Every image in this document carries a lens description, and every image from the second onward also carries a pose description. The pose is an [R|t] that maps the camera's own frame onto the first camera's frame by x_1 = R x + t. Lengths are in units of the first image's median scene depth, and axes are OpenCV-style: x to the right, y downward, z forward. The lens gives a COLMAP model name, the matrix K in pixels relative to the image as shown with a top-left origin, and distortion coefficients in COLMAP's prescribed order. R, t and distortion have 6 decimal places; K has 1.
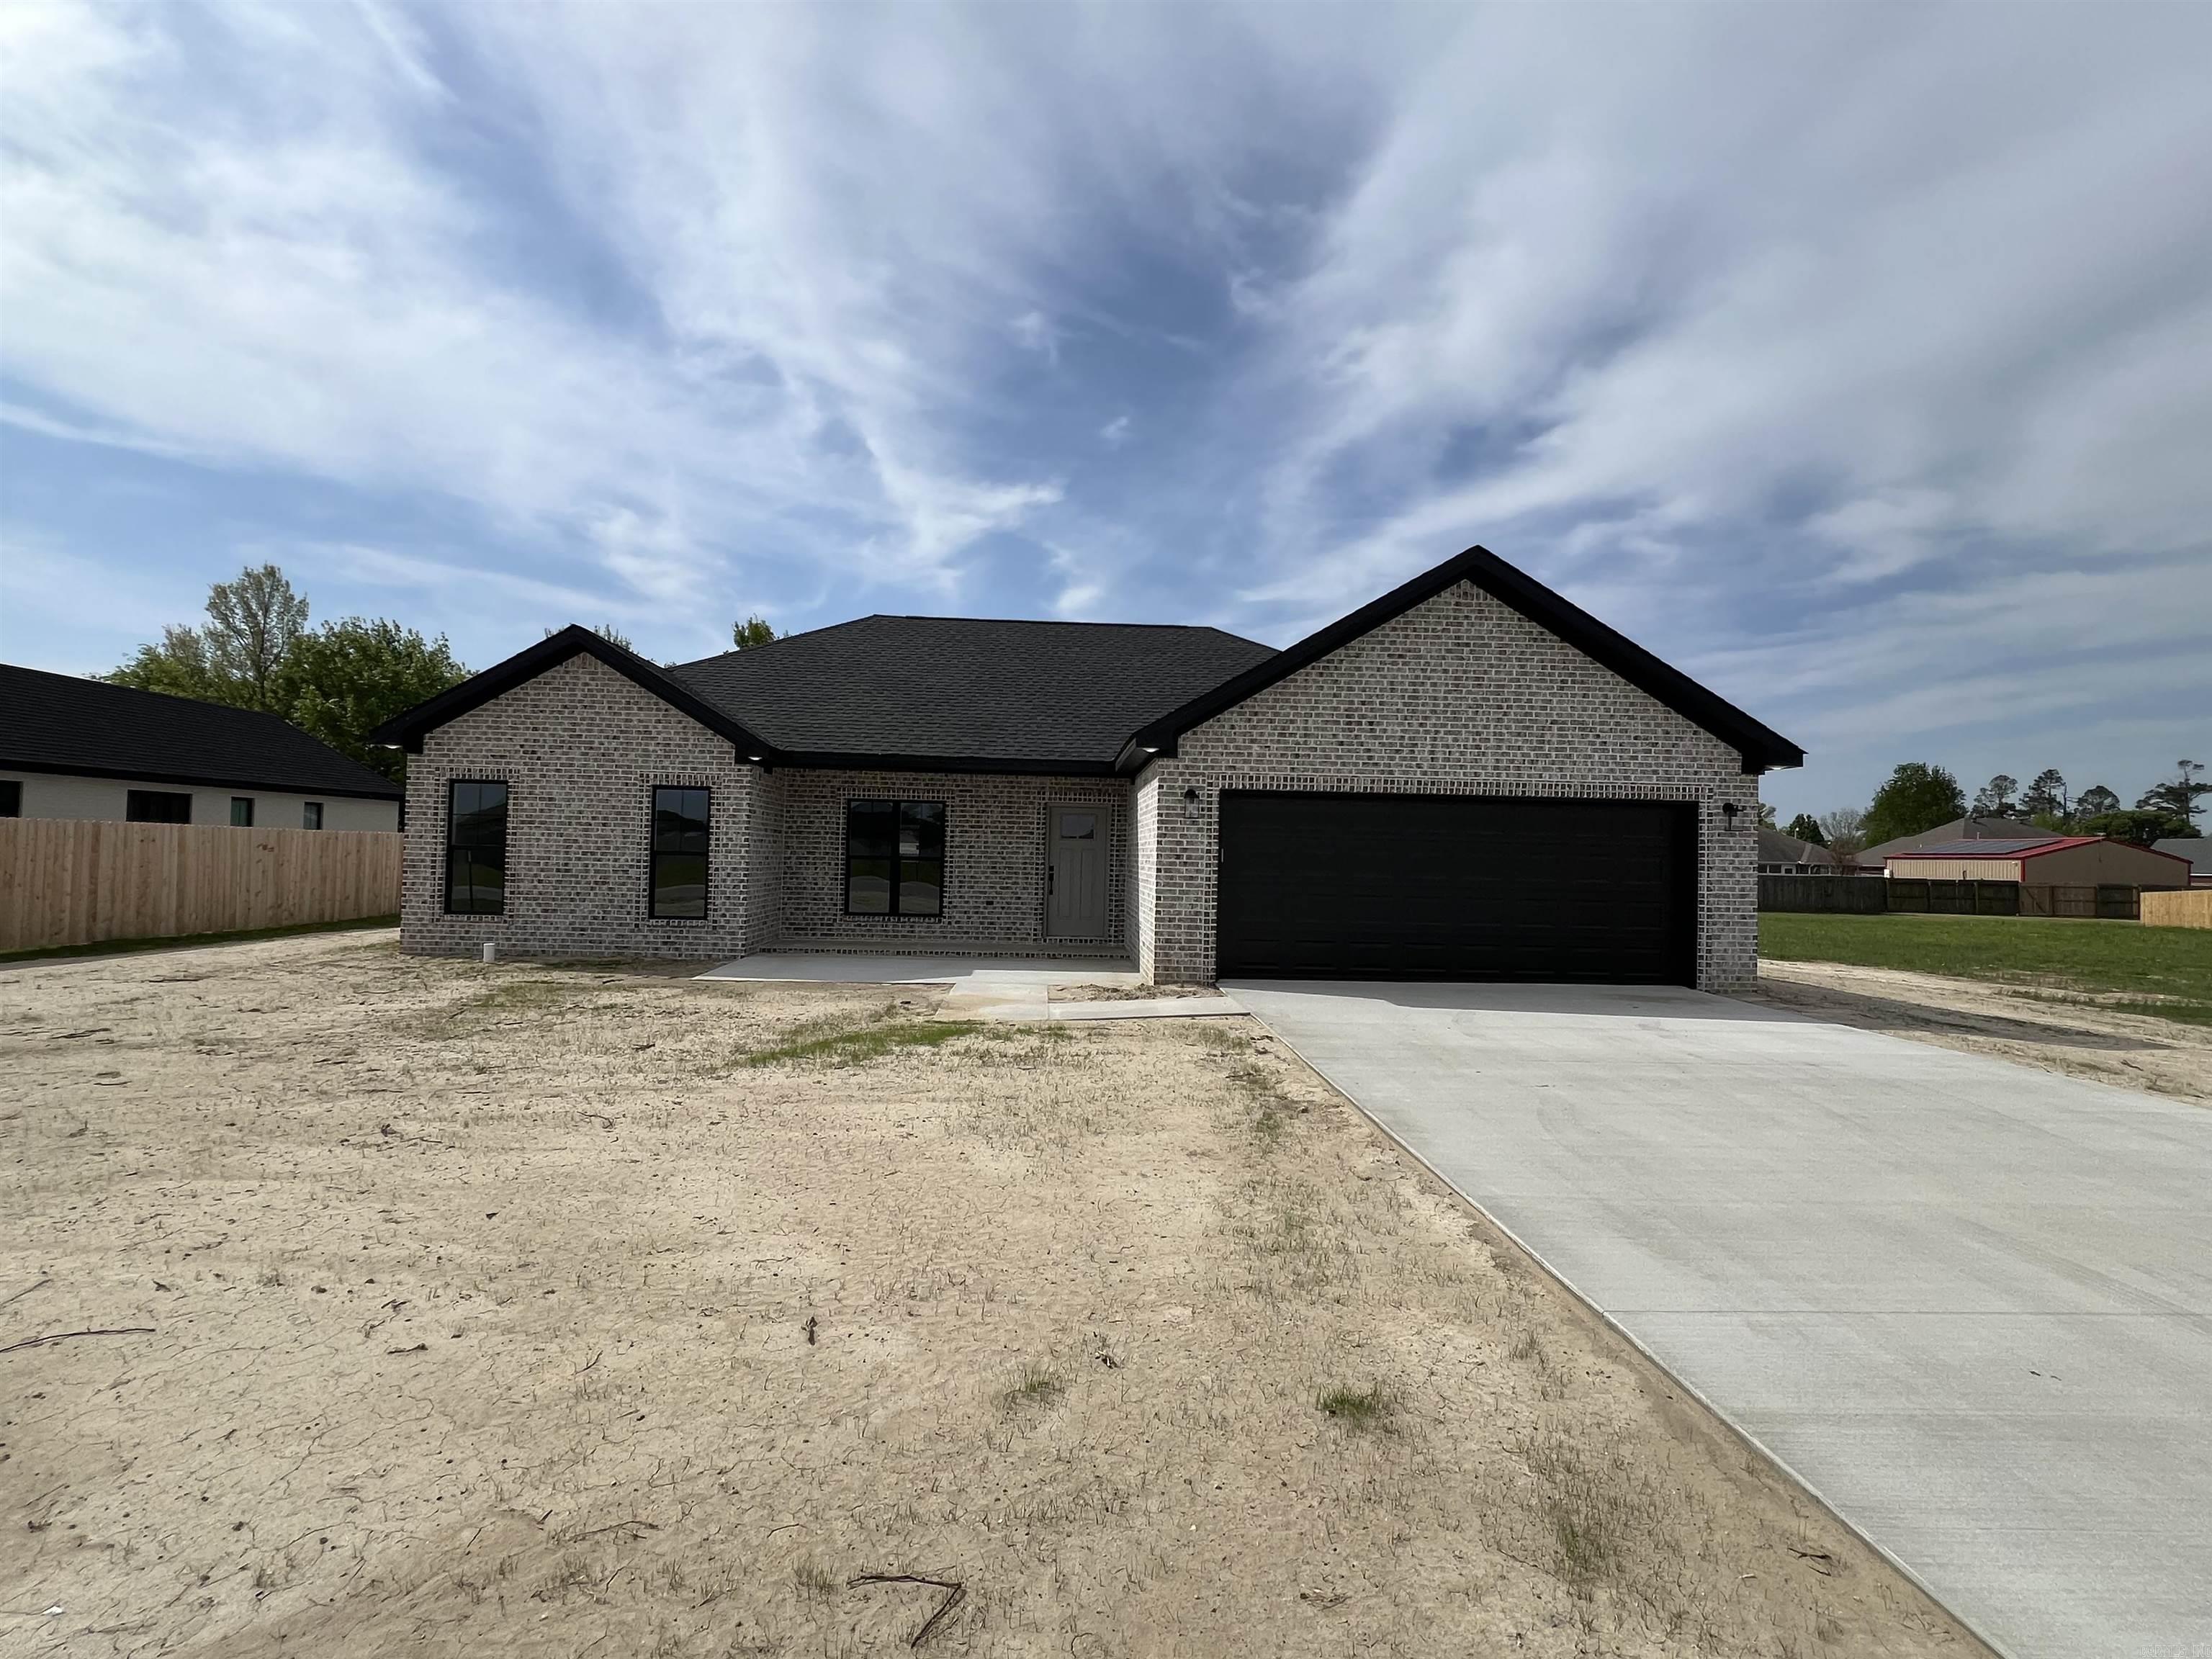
lens RADIAL K [[1088.7, 0, 1096.1], [0, 1088.7, 841.0], [0, 0, 1]] dist [-0.000806, -0.000033]
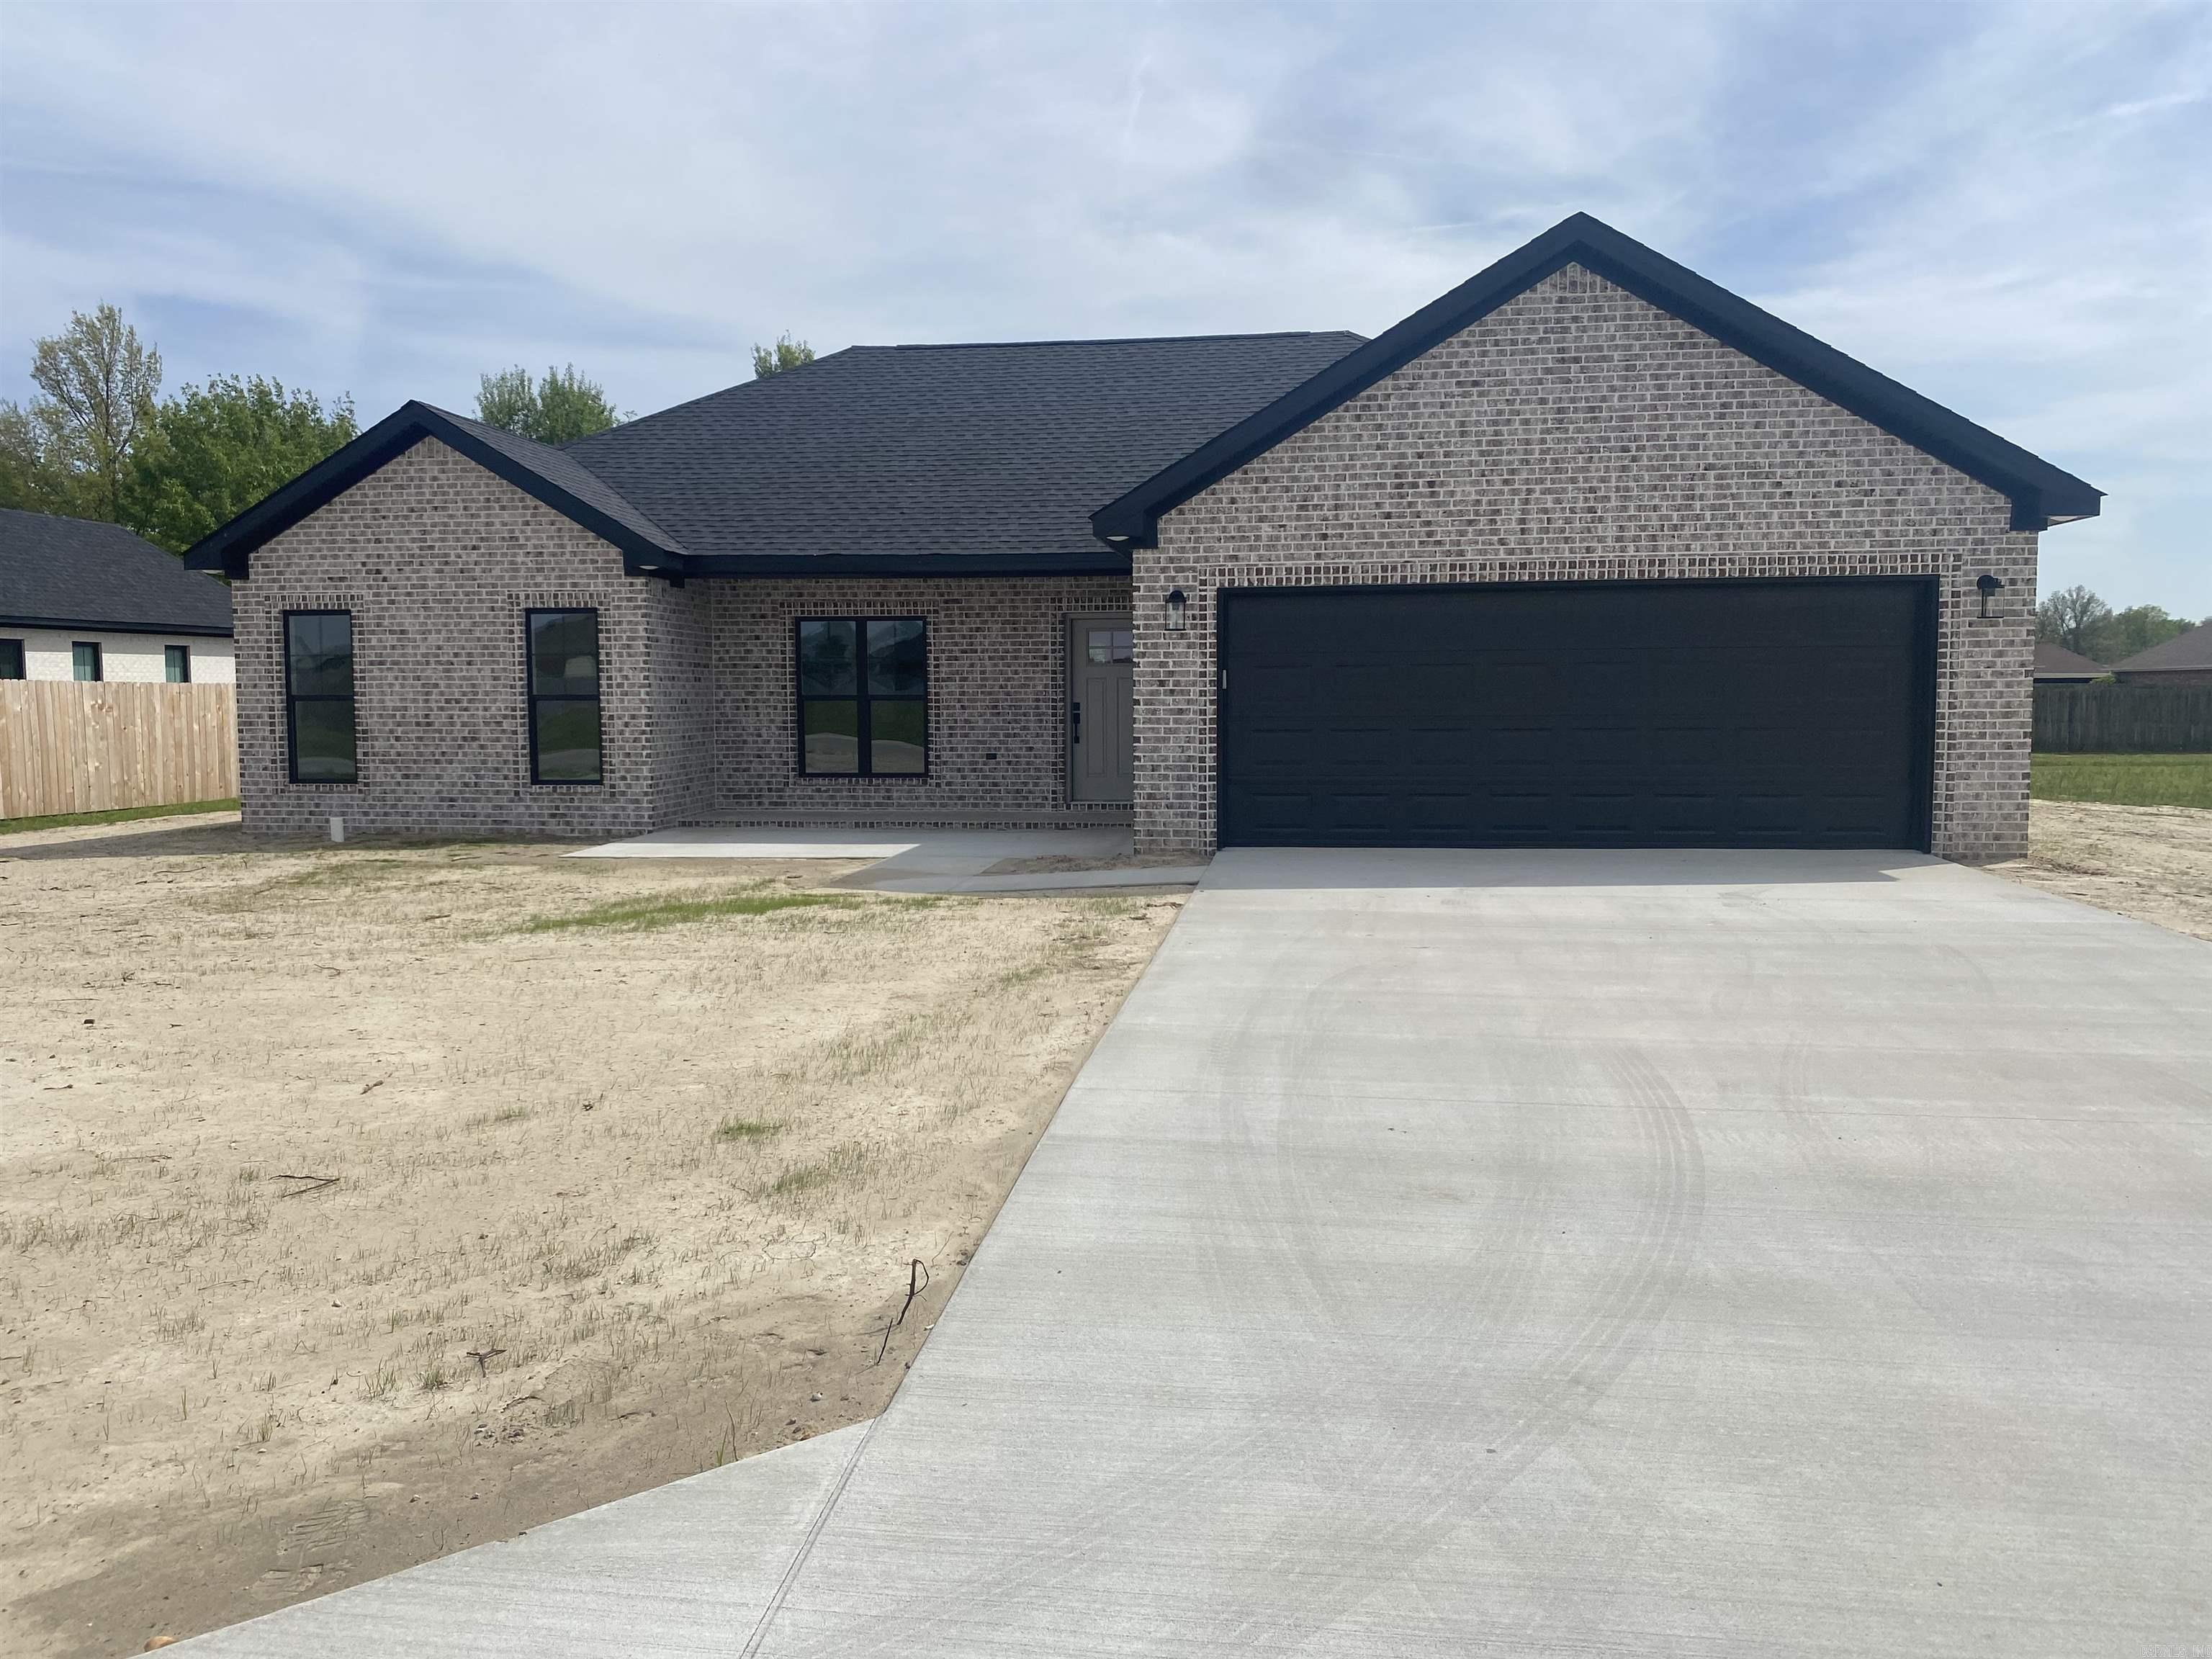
lens RADIAL K [[1672.7, 0, 986.3], [0, 1672.7, 843.4], [0, 0, 1]] dist [0.093156, -0.158892]
pose [[0.982169, -0.012286, -0.187597, 0.170404], [0.031472, 0.994526, 0.099640, 0.005540], [0.185346, -0.103768, 0.977179, -0.147818]]
